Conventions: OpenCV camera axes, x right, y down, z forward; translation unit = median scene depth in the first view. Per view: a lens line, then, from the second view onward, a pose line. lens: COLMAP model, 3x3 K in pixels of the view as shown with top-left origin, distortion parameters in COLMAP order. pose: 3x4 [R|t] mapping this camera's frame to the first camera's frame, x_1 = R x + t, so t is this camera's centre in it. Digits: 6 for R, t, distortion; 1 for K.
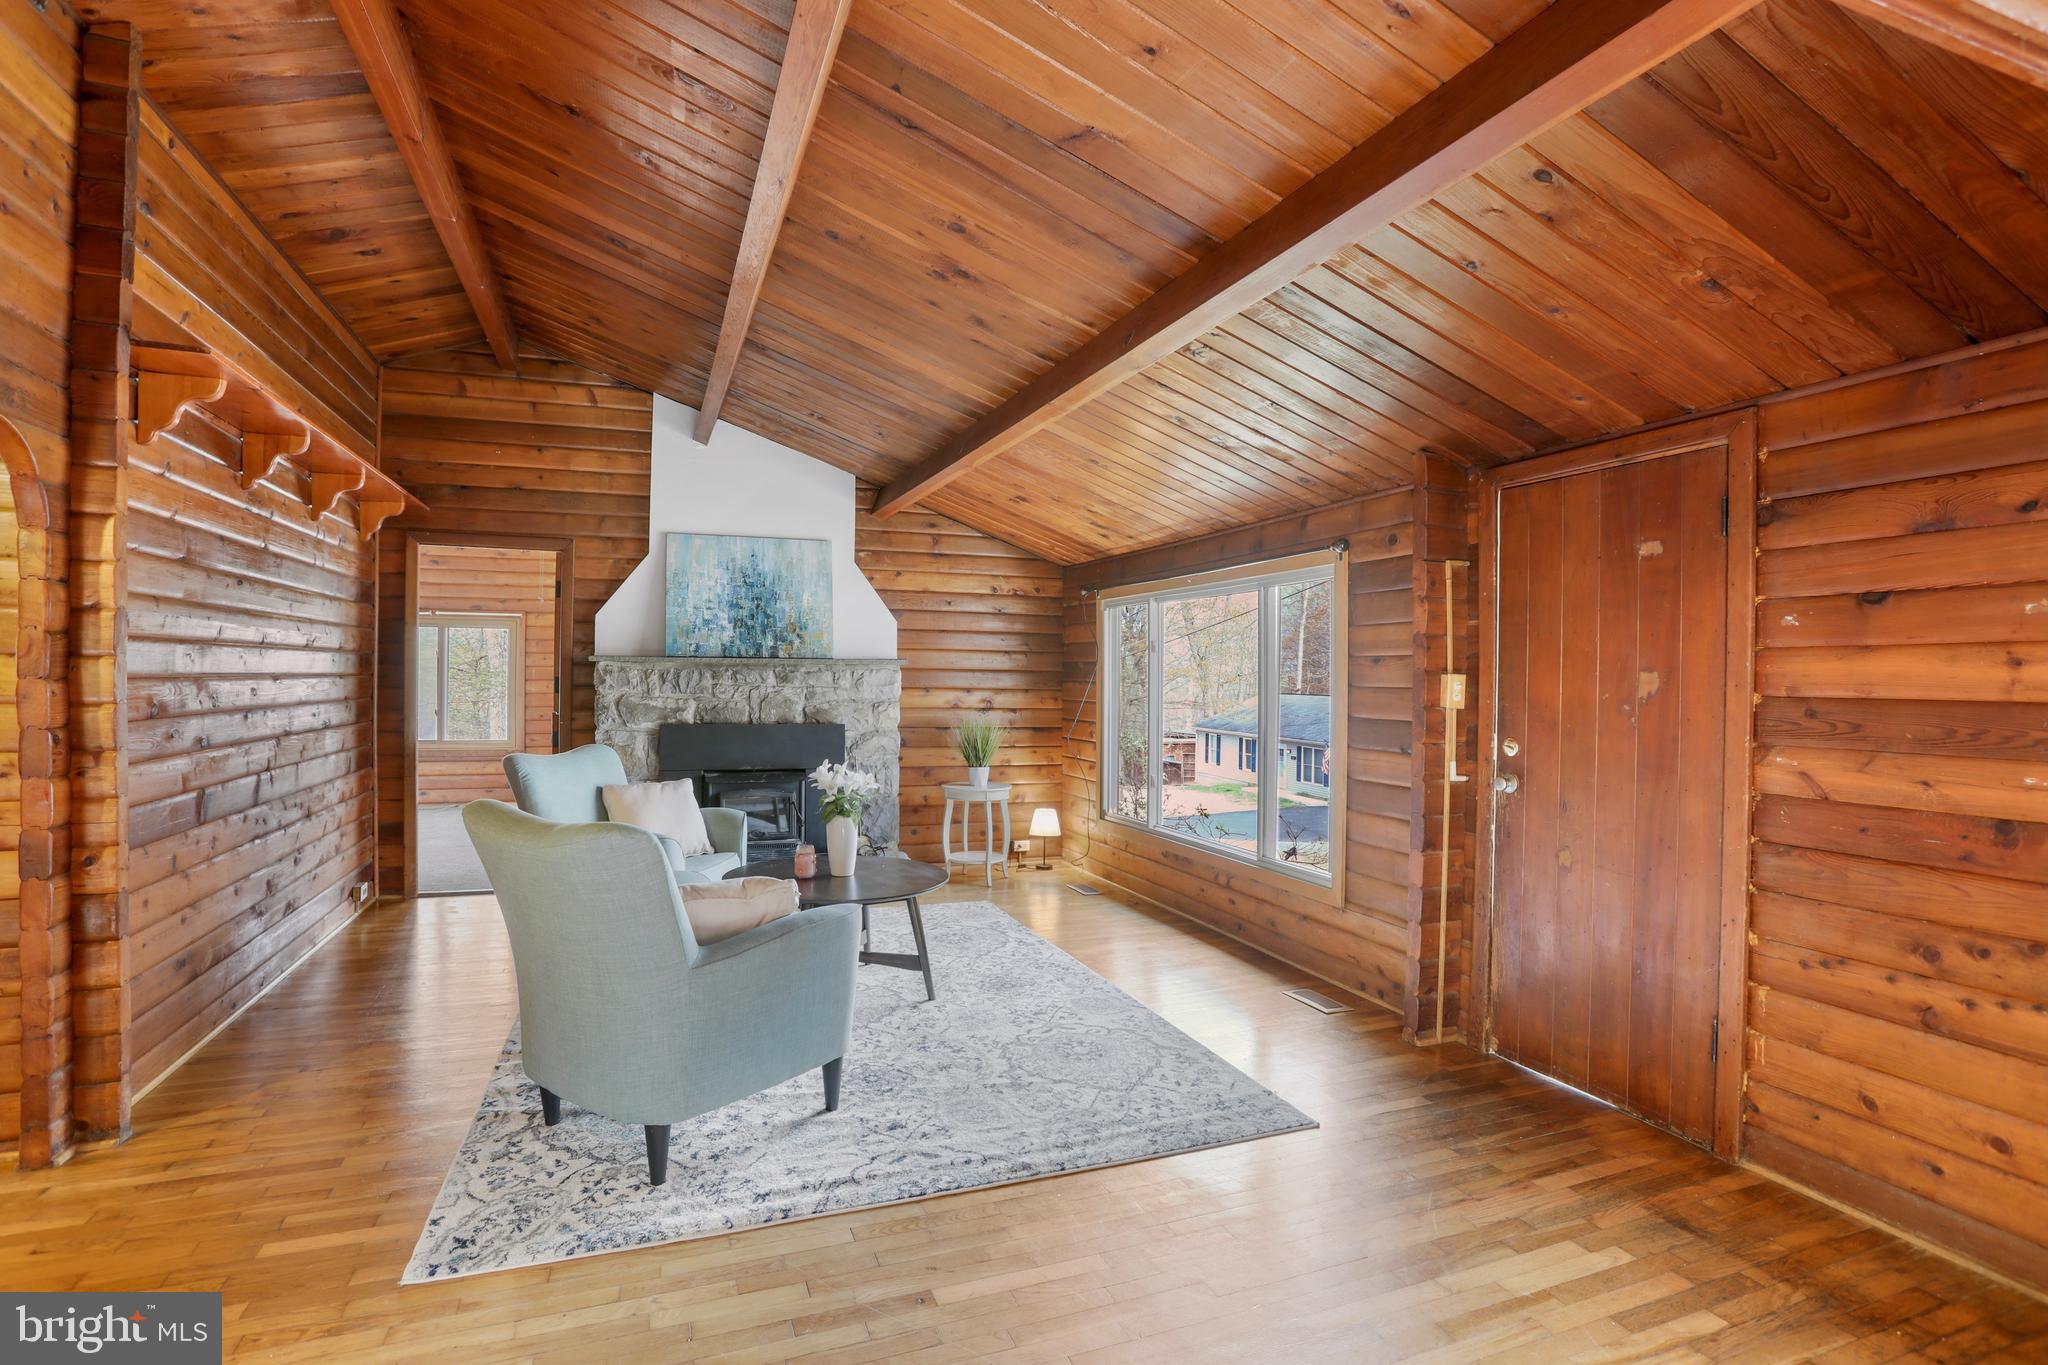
lens RADIAL K [[944.5, 0, 1070.4], [0, 944.5, 682.9], [0, 0, 1]] dist [-0.056707, 0.019630]
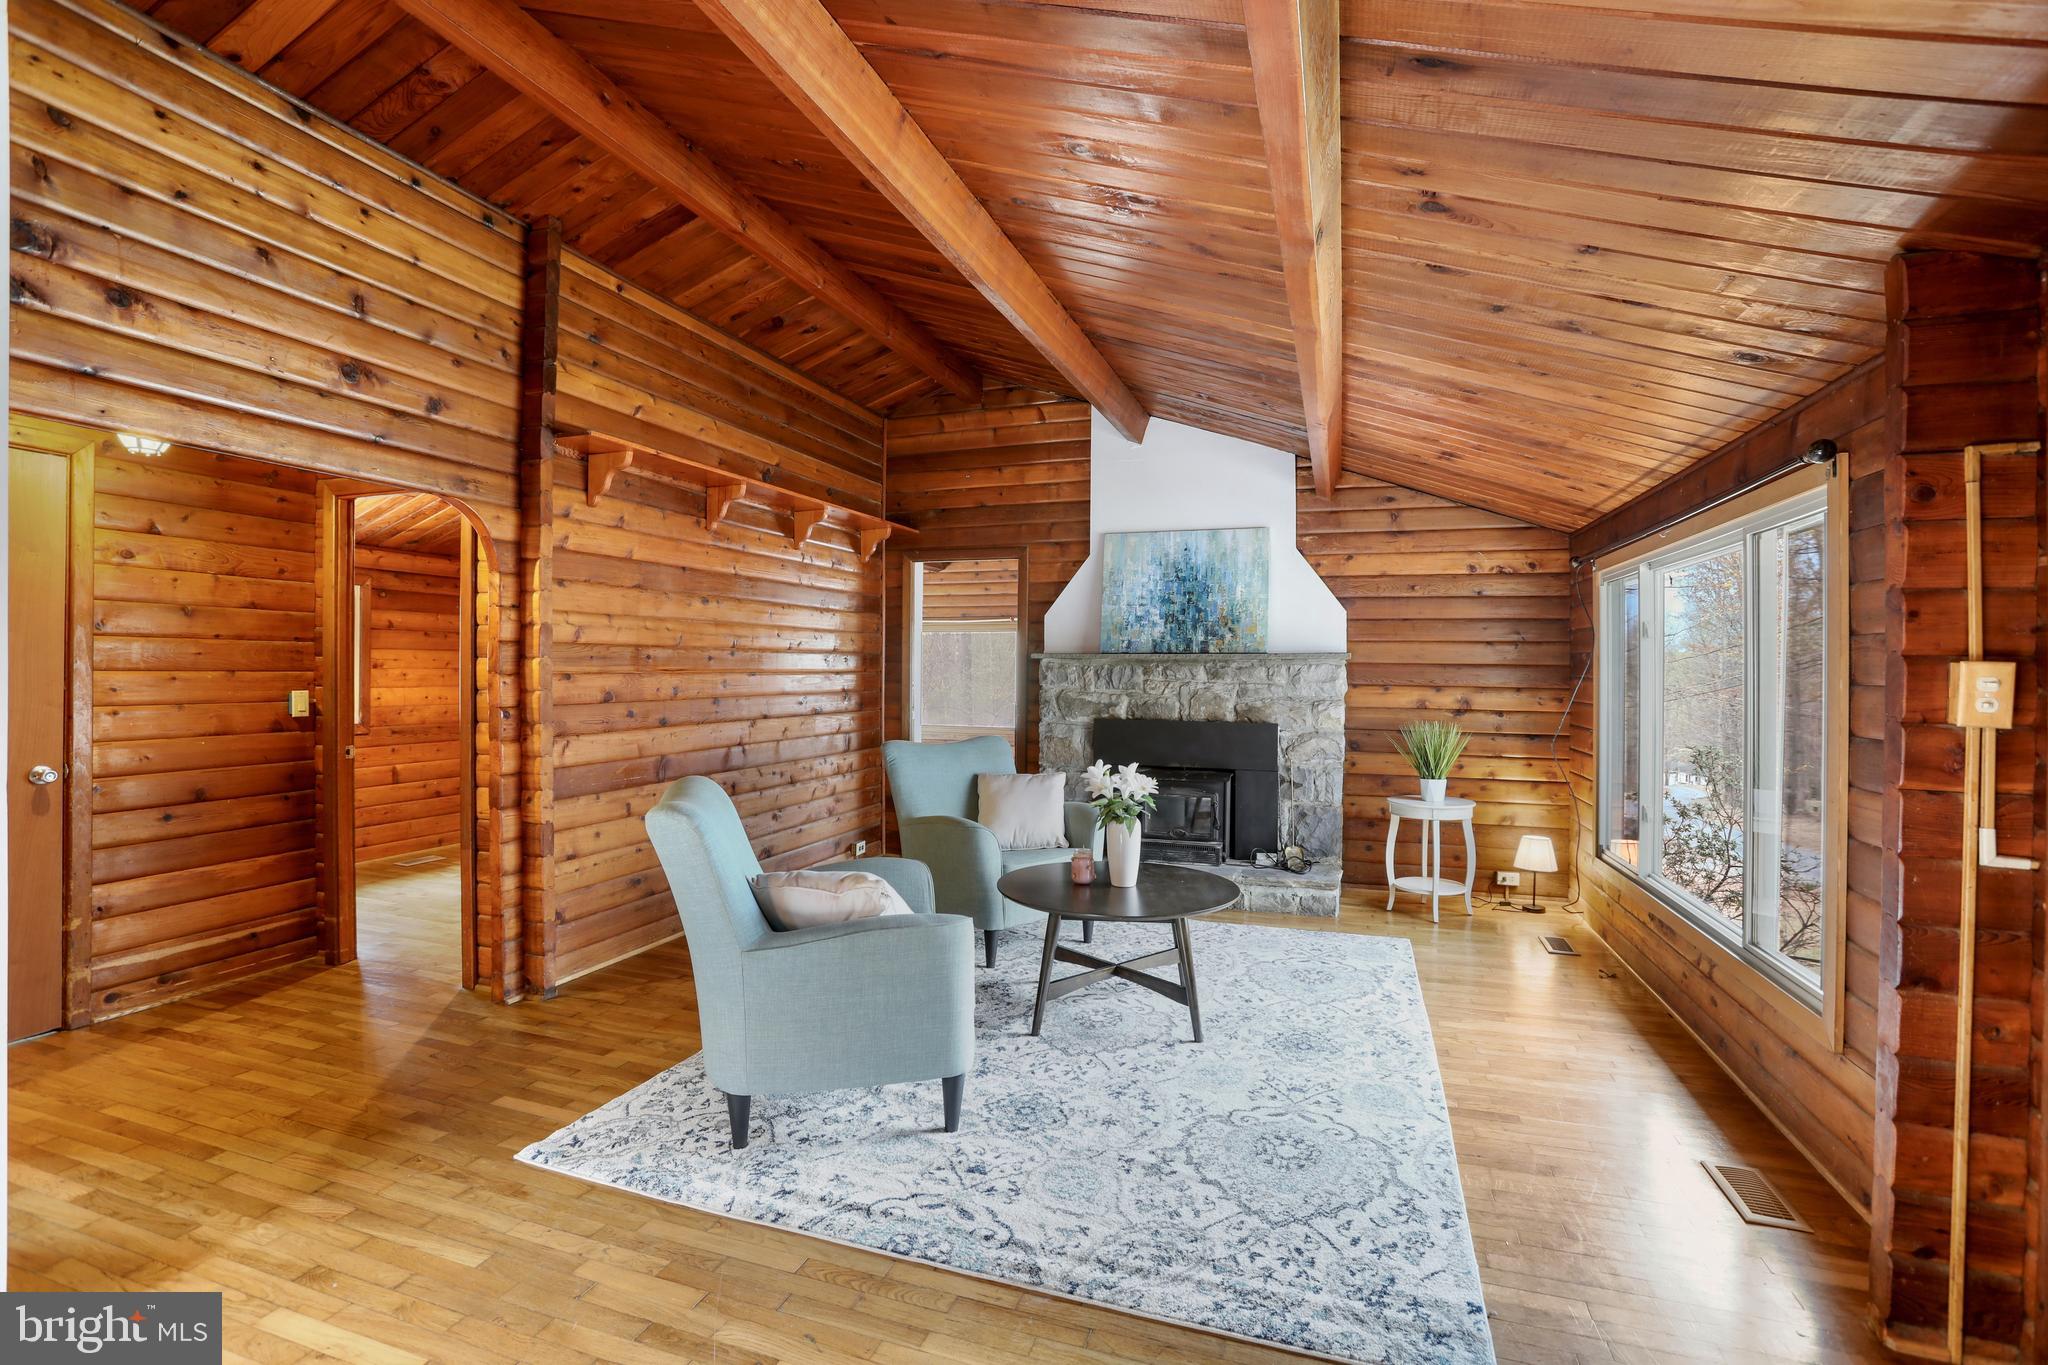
lens RADIAL K [[944.5, 0, 997.0], [0, 944.5, 681.1], [0, 0, 1]] dist [-0.056707, 0.019630]
pose [[0.761029, 0.003617, -0.648708, 0.264965], [-0.002858, 0.999993, 0.002223, 0.001345], [0.648712, 0.000163, 0.761034, 0.212791]]
